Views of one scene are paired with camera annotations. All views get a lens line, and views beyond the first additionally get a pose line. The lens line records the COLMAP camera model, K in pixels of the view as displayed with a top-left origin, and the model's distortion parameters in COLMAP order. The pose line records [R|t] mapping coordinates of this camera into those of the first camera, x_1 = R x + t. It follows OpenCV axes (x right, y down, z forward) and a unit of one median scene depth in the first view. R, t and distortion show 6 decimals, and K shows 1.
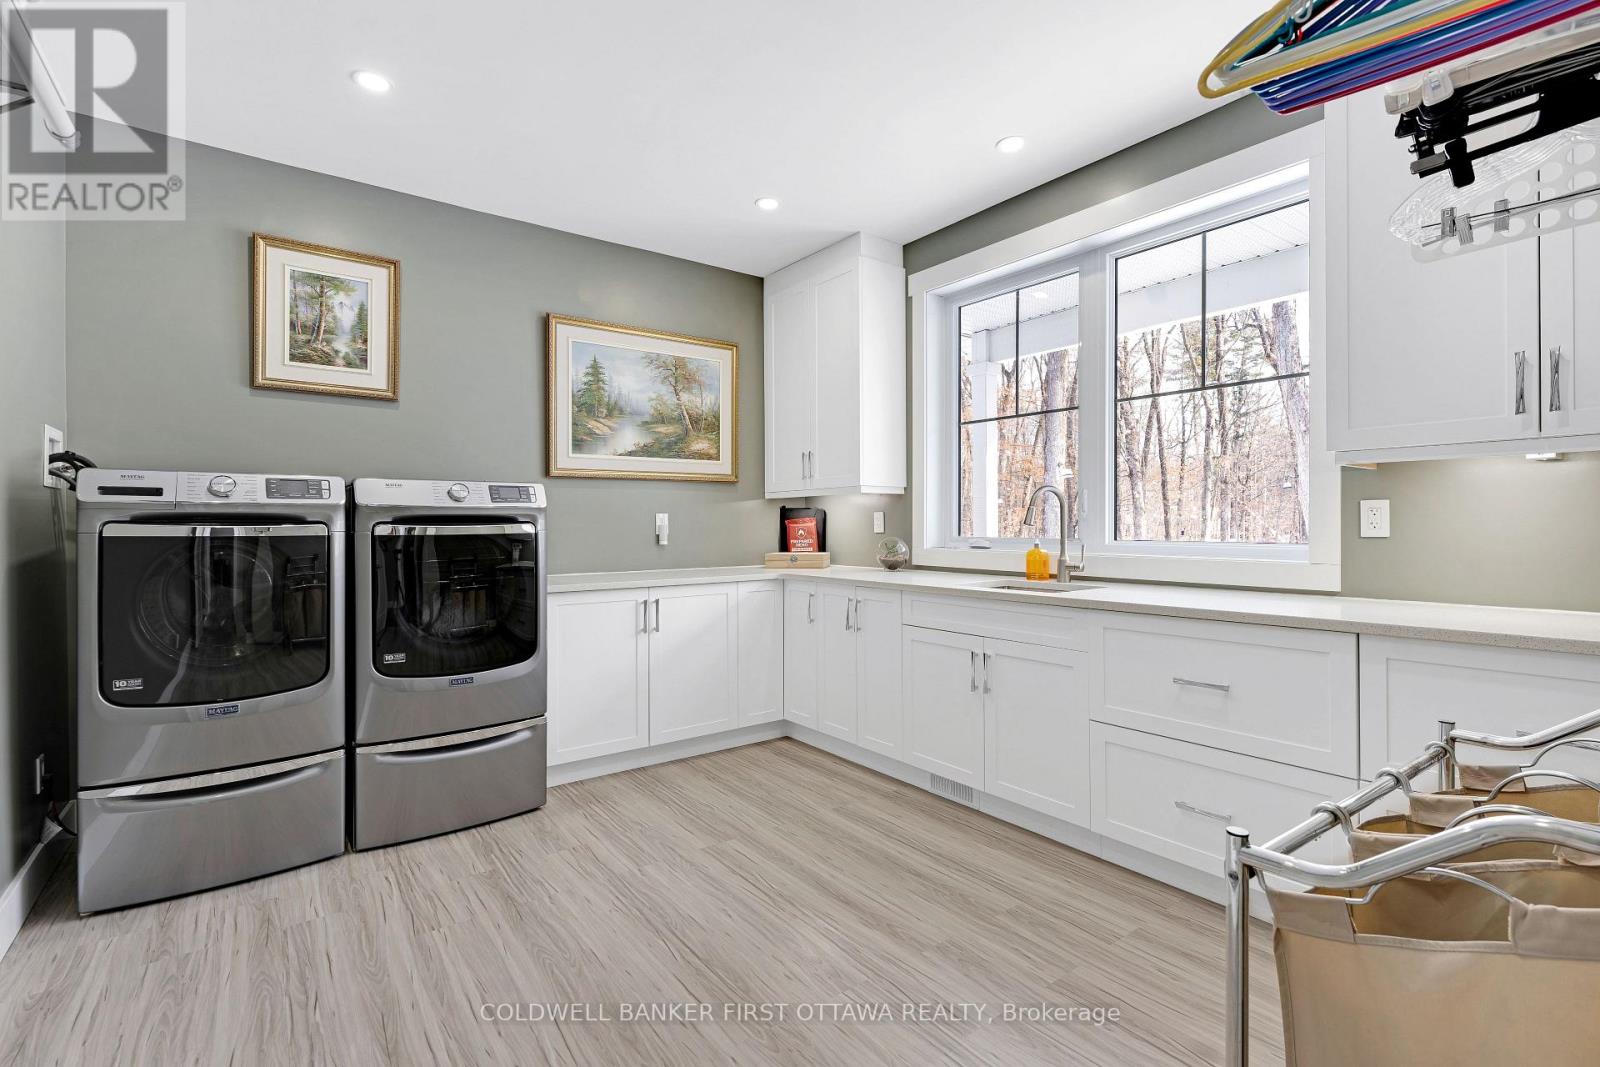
lens RADIAL K [[728.8, 0, 794.2], [0, 728.8, 527.0], [0, 0, 1]] dist [-0.014762, -0.000270]
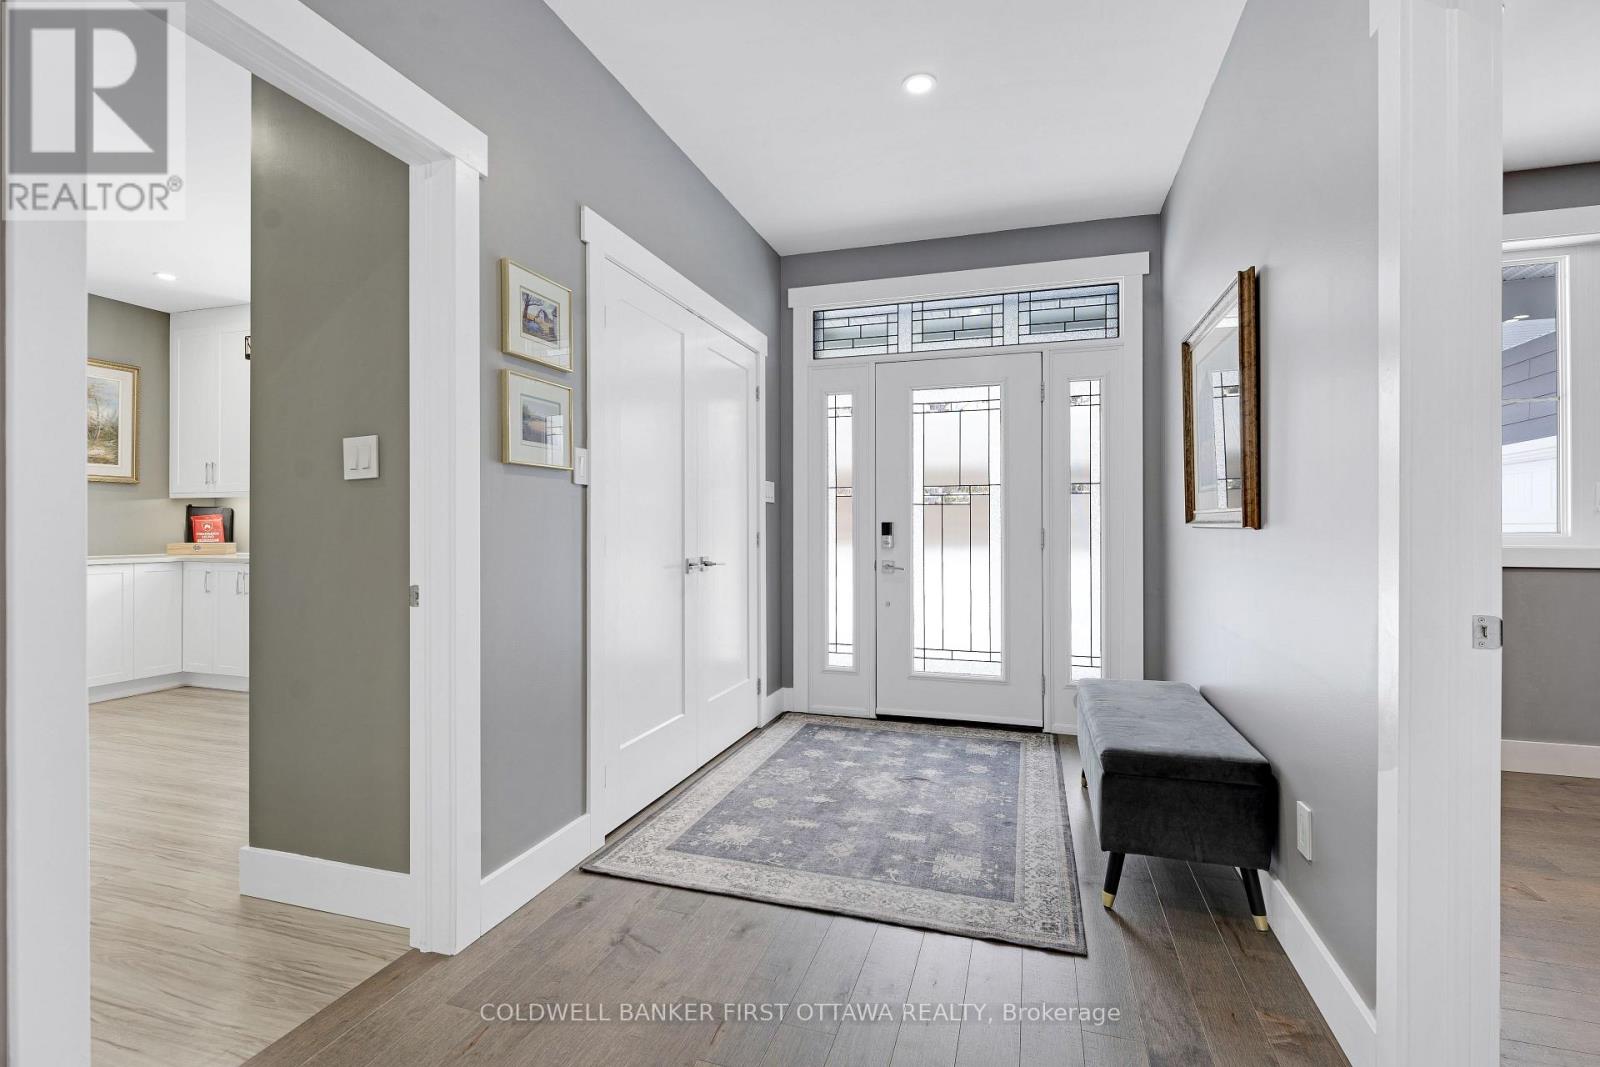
lens RADIAL K [[728.8, 0, 803.1], [0, 728.8, 535.8], [0, 0, 1]] dist [-0.014762, -0.000270]
pose [[0.809016, 0.002696, 0.587780, 0.110318], [-0.000432, 0.999992, -0.003992, 0.028262], [-0.587786, 0.002976, 0.809011, -0.590270]]
